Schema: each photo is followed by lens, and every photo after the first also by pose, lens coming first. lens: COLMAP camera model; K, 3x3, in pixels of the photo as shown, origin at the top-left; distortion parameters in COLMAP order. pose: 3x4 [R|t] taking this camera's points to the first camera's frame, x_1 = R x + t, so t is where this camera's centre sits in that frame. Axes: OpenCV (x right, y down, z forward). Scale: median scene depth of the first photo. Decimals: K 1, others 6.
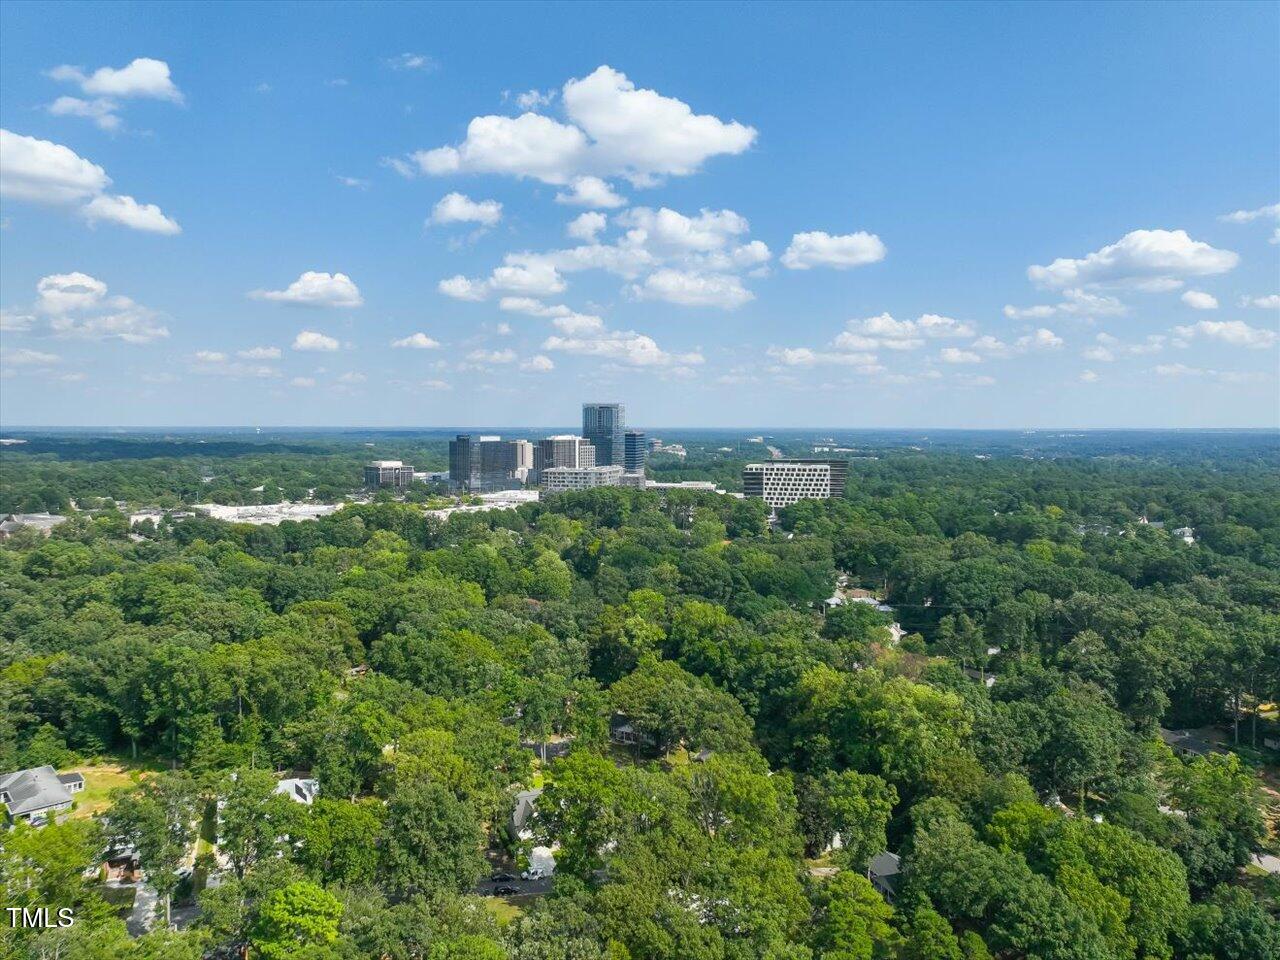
lens RADIAL K [[890.9, 0, 640.0], [0, 890.9, 480.0], [0, 0, 1]] dist [0.000954, 0.001525]
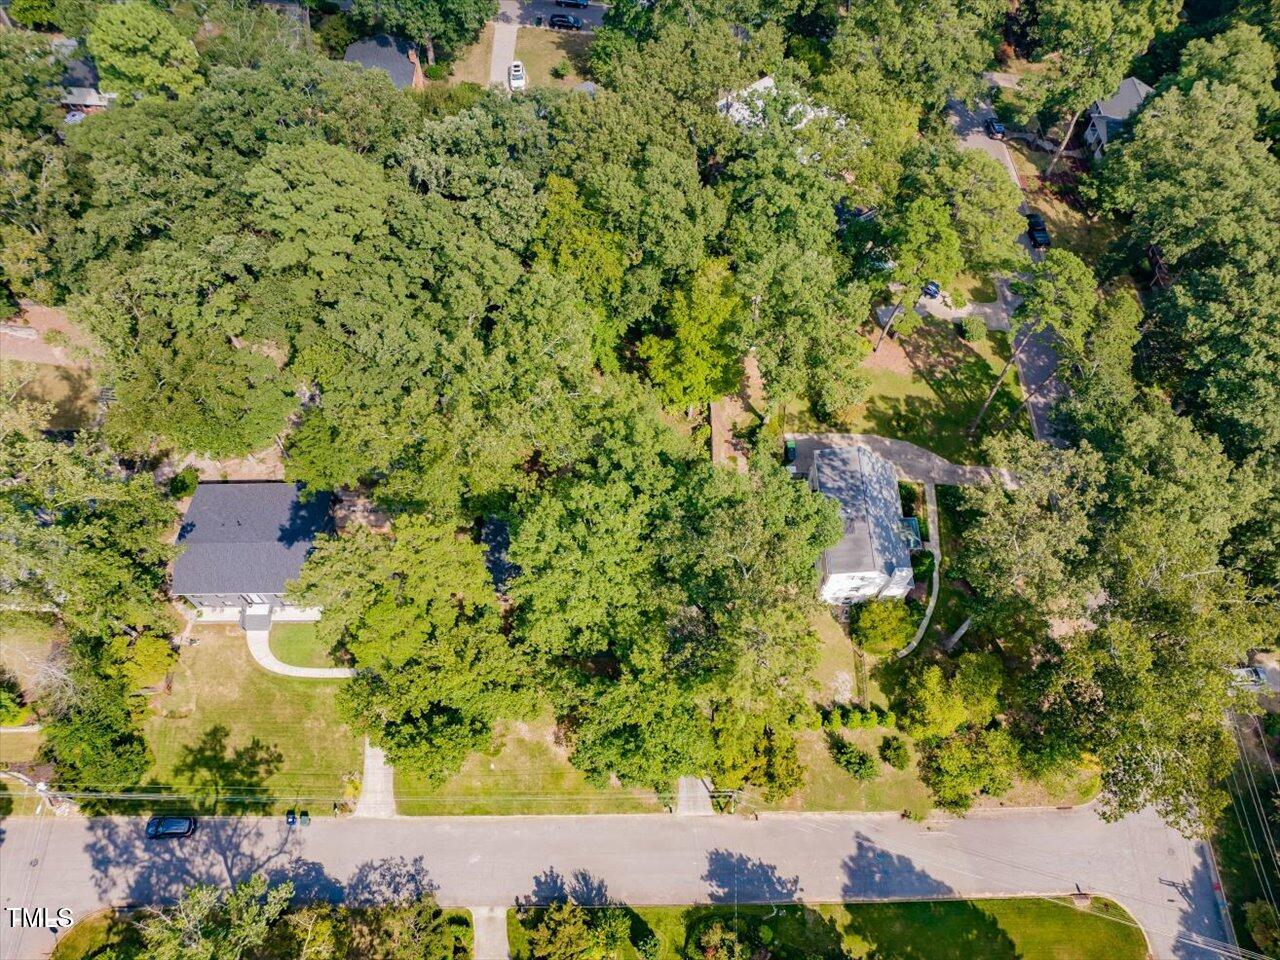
lens RADIAL K [[933.6, 0, 640.0], [0, 933.6, 480.0], [0, 0, 1]] dist [-0.039331, 0.004916]
pose [[0.942790, 0.292971, -0.159108, 0.162864], [-0.038483, 0.569689, 0.820959, 0.058083], [0.331159, -0.767869, 0.548371, 0.372187]]
